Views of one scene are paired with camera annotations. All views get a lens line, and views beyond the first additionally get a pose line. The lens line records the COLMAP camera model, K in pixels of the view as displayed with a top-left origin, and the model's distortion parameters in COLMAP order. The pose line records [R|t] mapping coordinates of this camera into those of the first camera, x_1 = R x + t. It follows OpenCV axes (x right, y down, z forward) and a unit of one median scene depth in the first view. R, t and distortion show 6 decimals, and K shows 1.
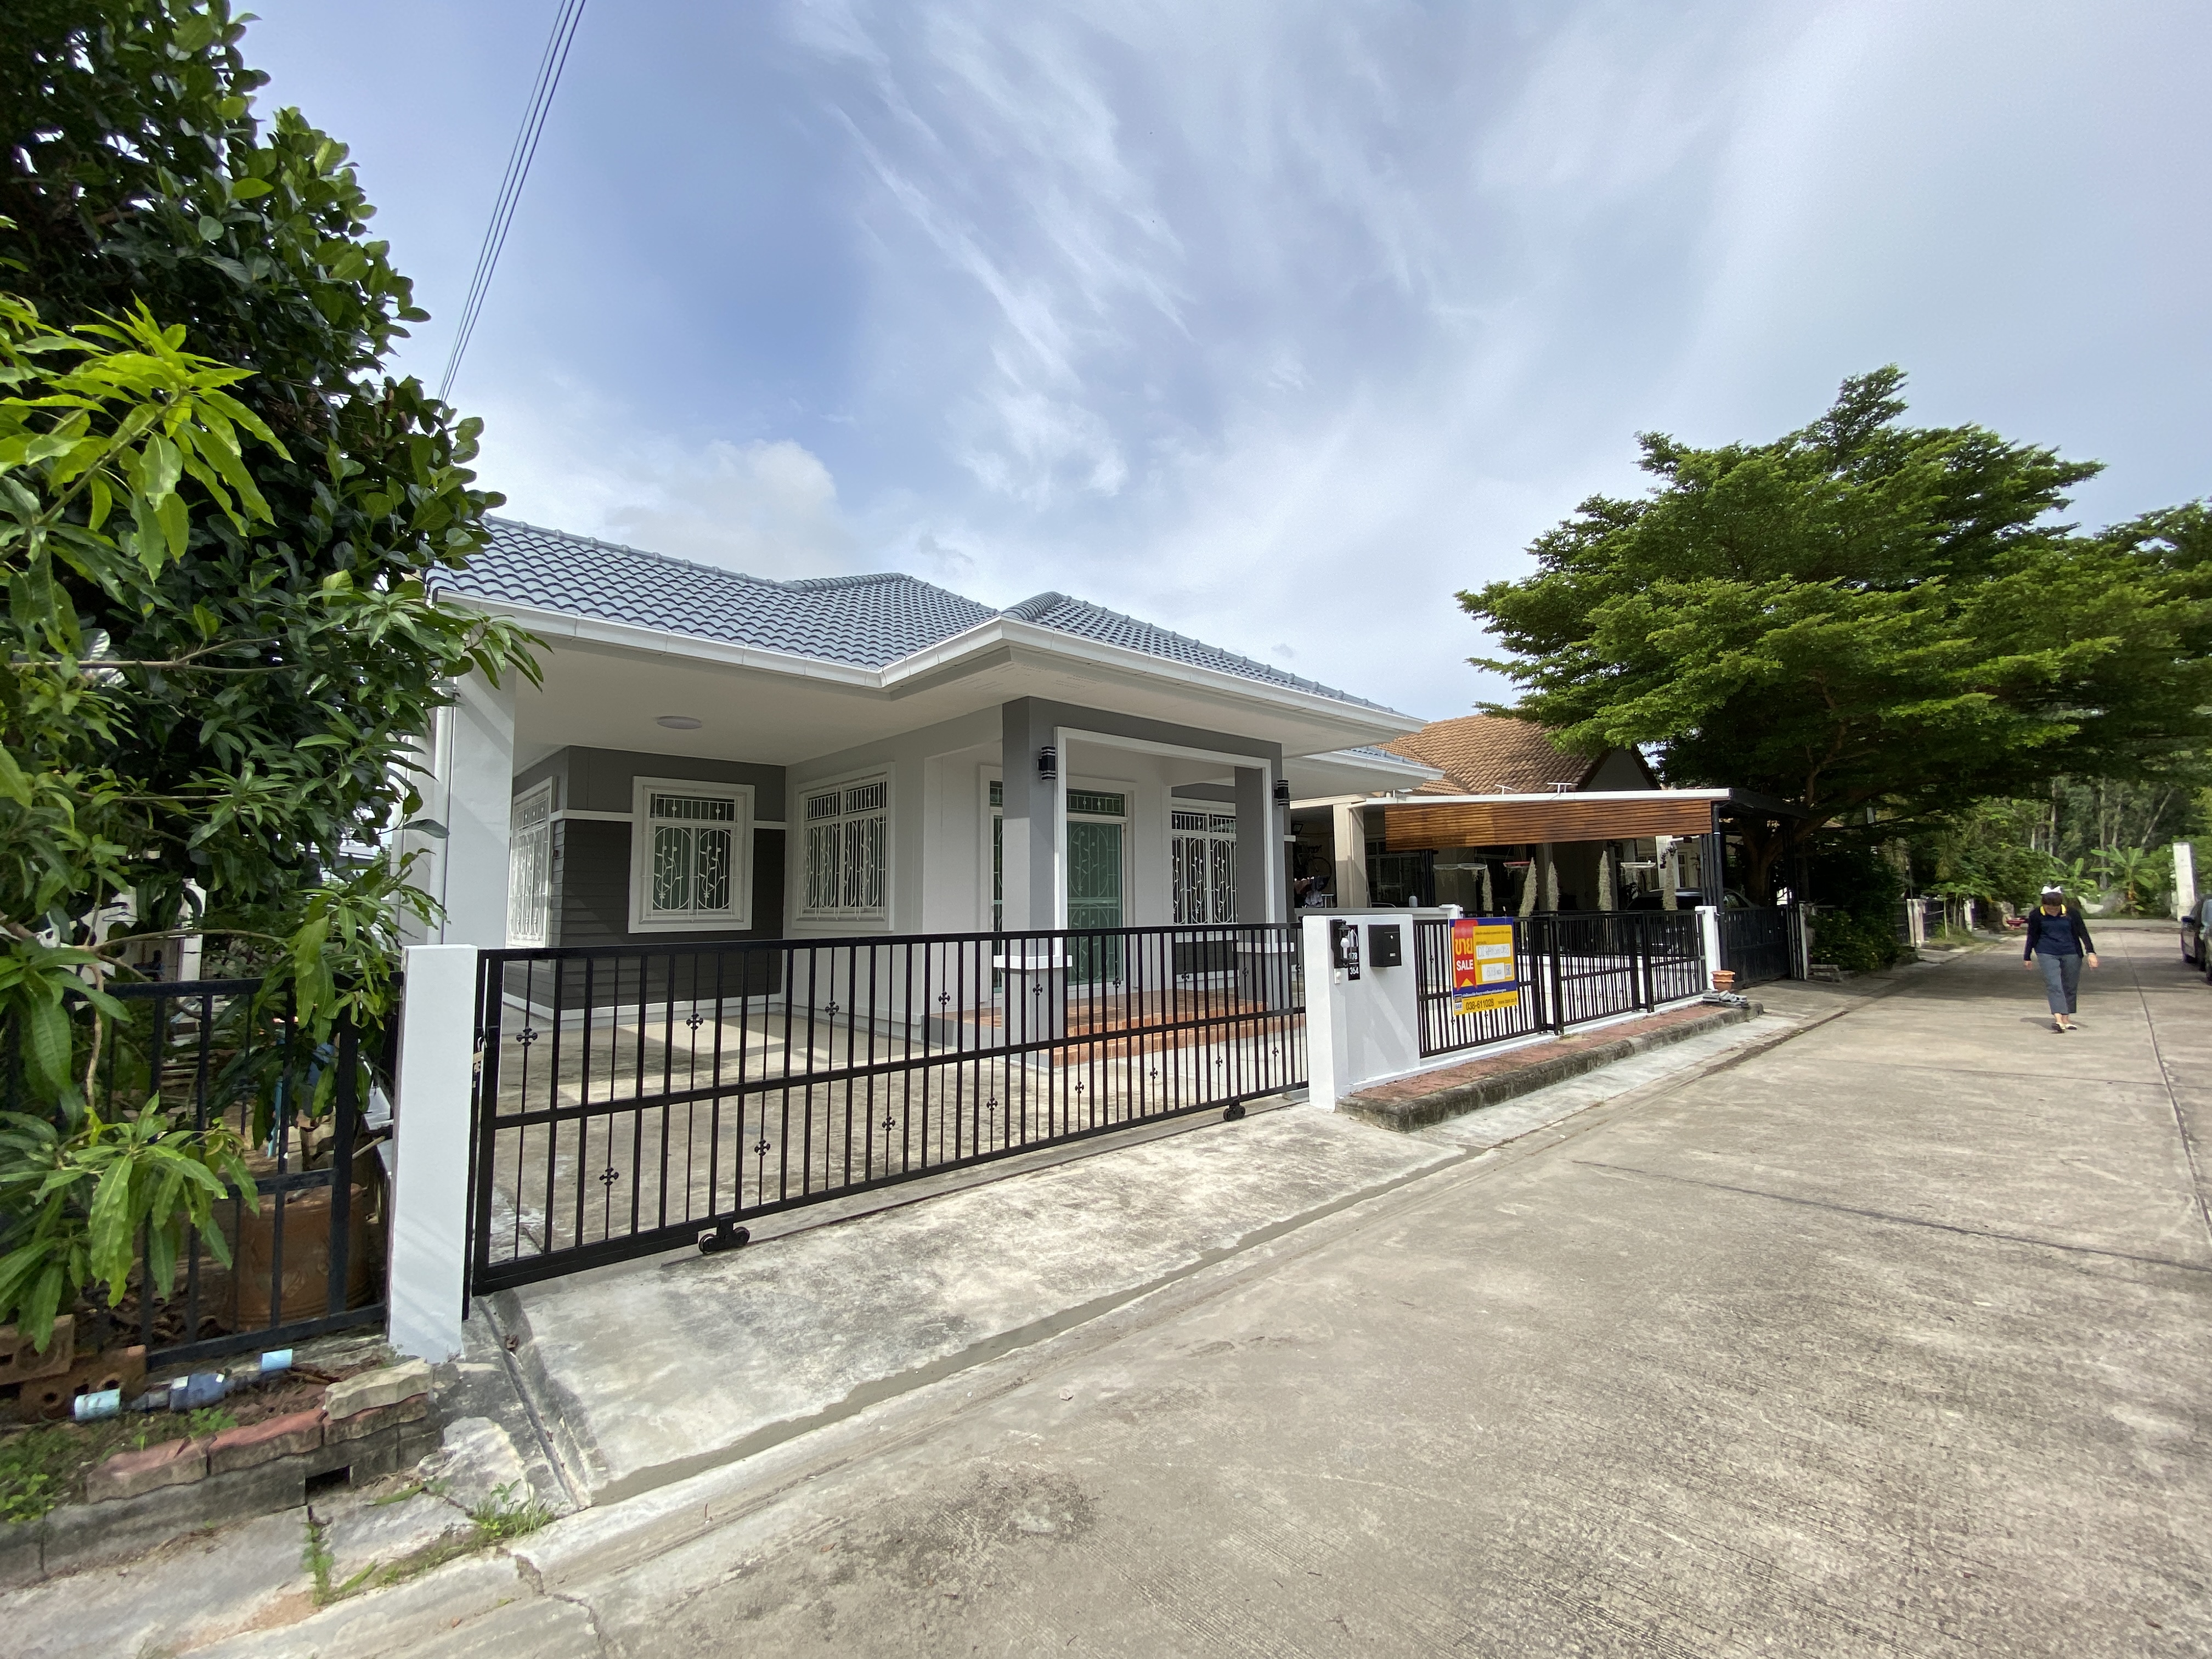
lens RADIAL K [[916.6, 0, 1097.0], [0, 916.6, 840.5], [0, 0, 1]] dist [0.001100, -0.011163]
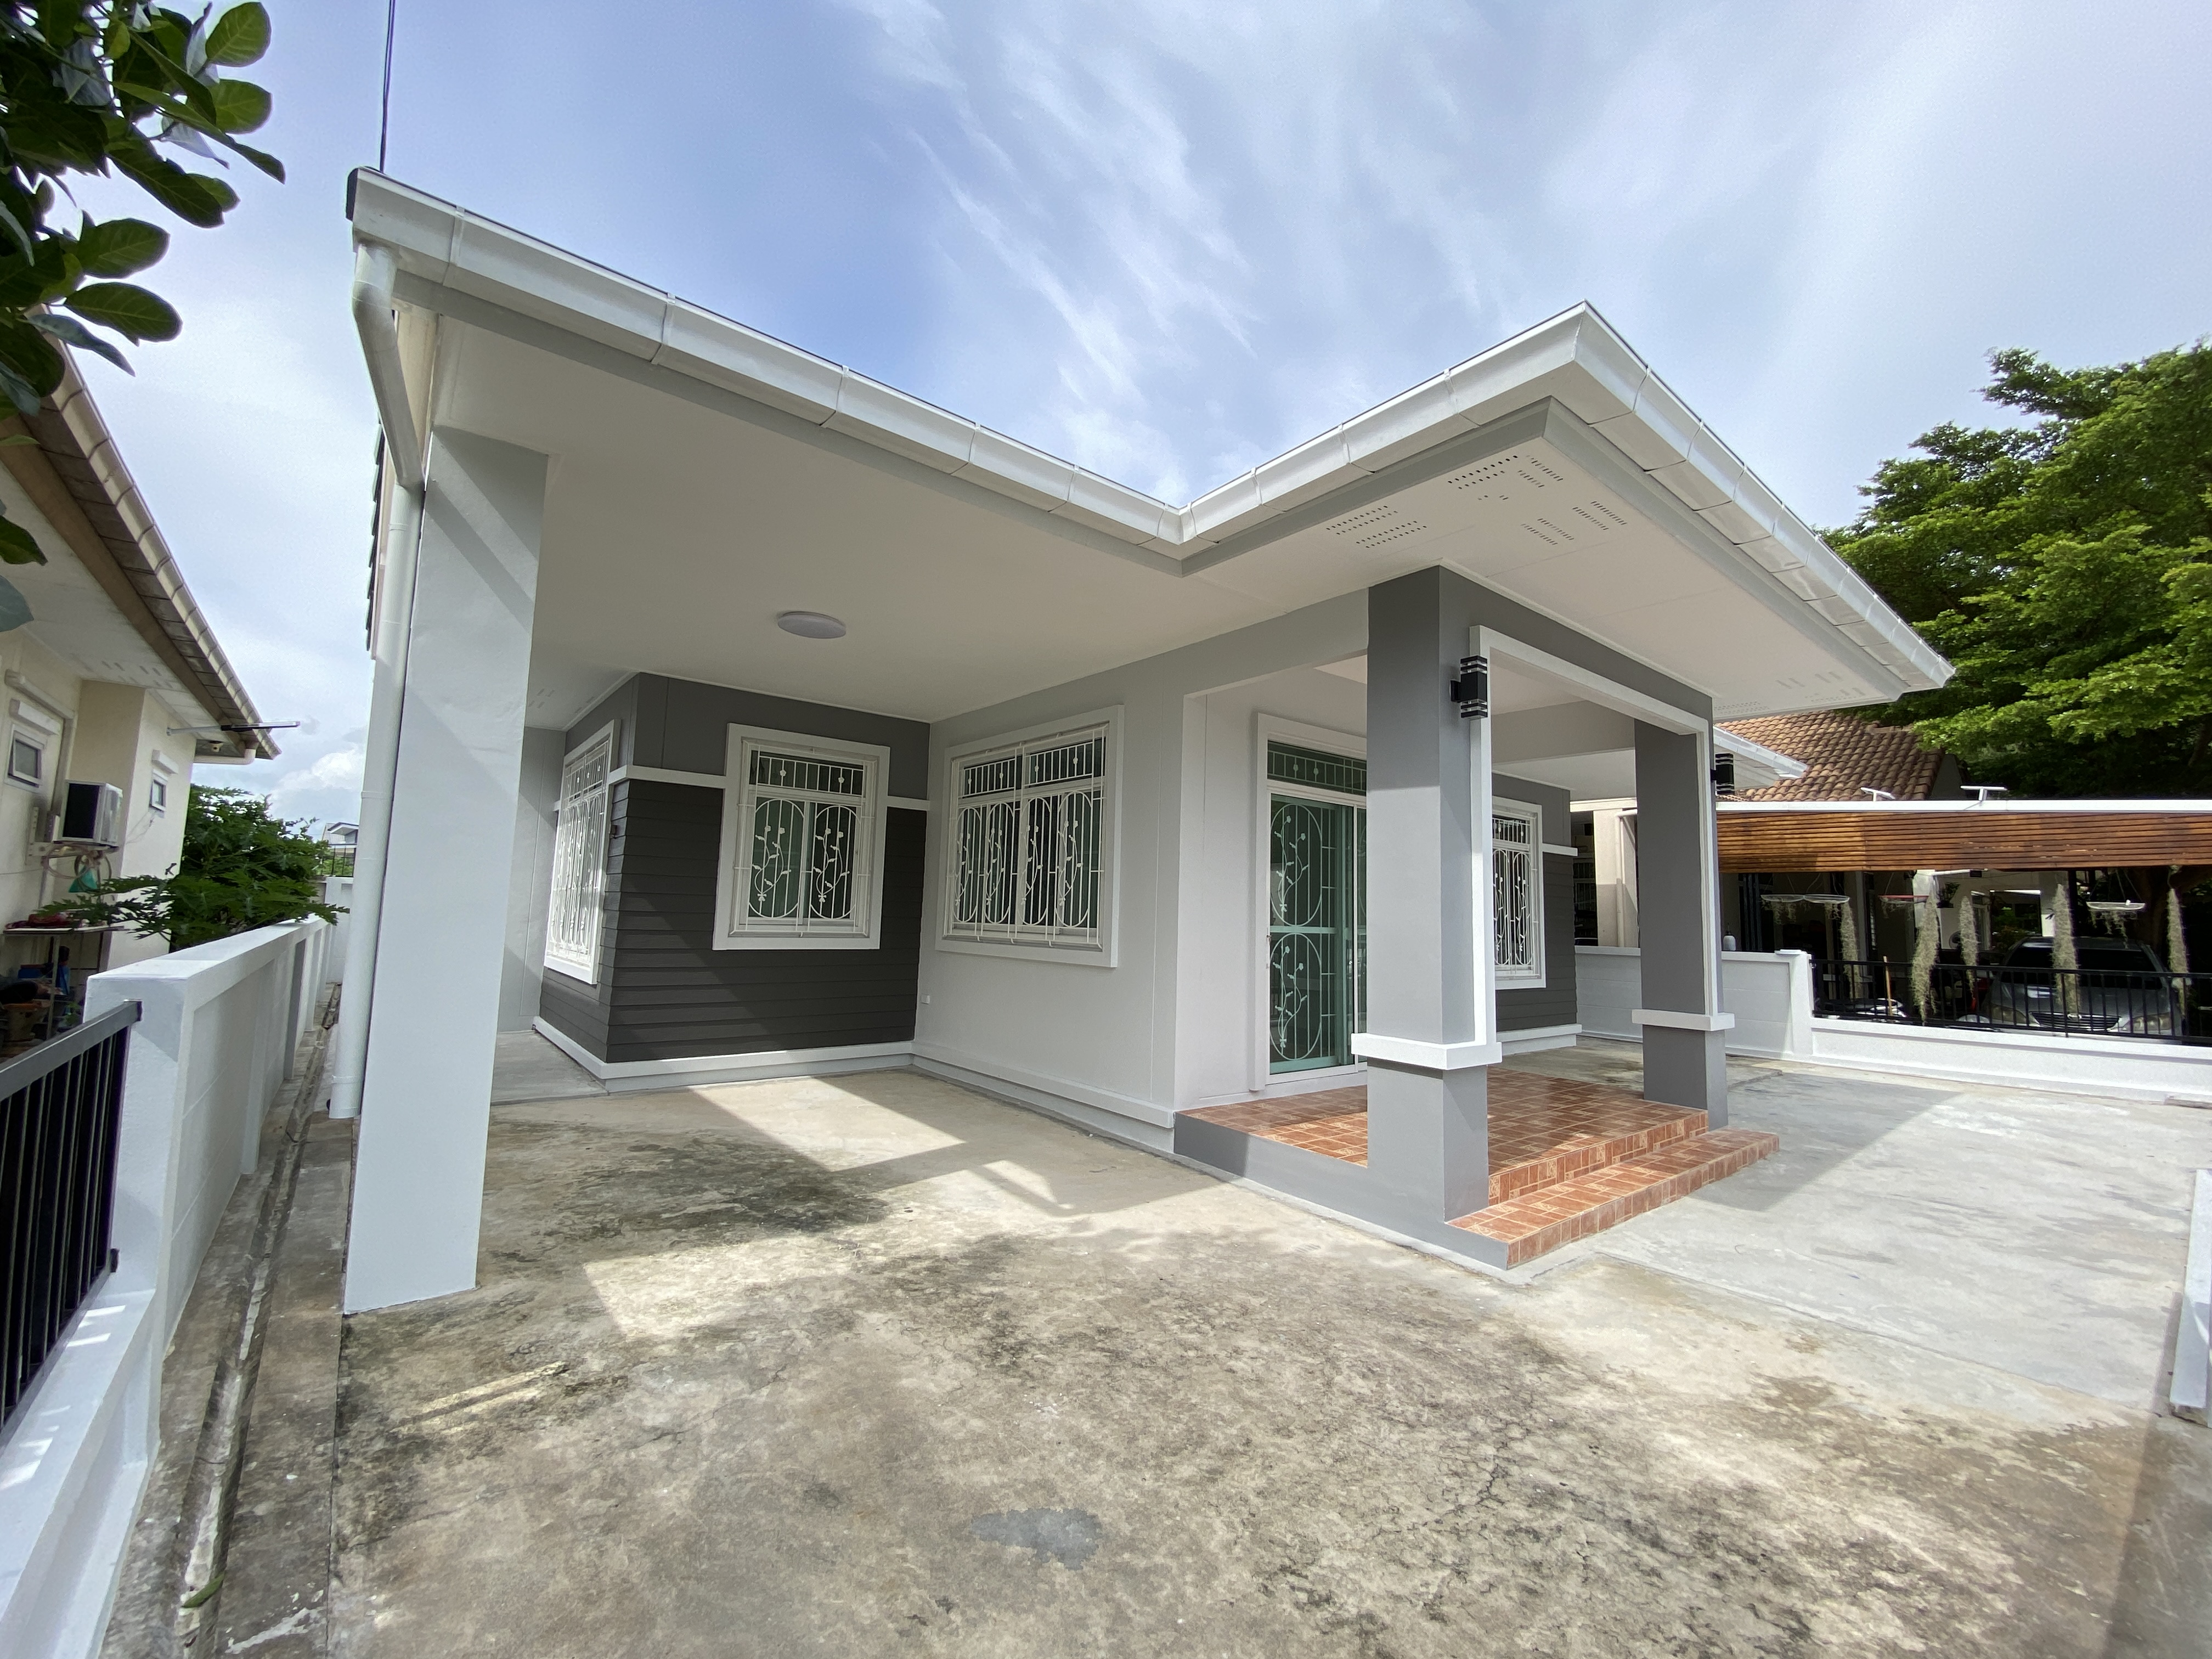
lens RADIAL K [[916.6, 0, 1095.7], [0, 916.6, 840.6], [0, 0, 1]] dist [0.001100, -0.011163]
pose [[0.997846, 0.035757, -0.054999, -0.180828], [-0.036499, 0.999255, -0.012555, 0.016482], [0.054509, 0.014535, 0.998407, 0.312999]]
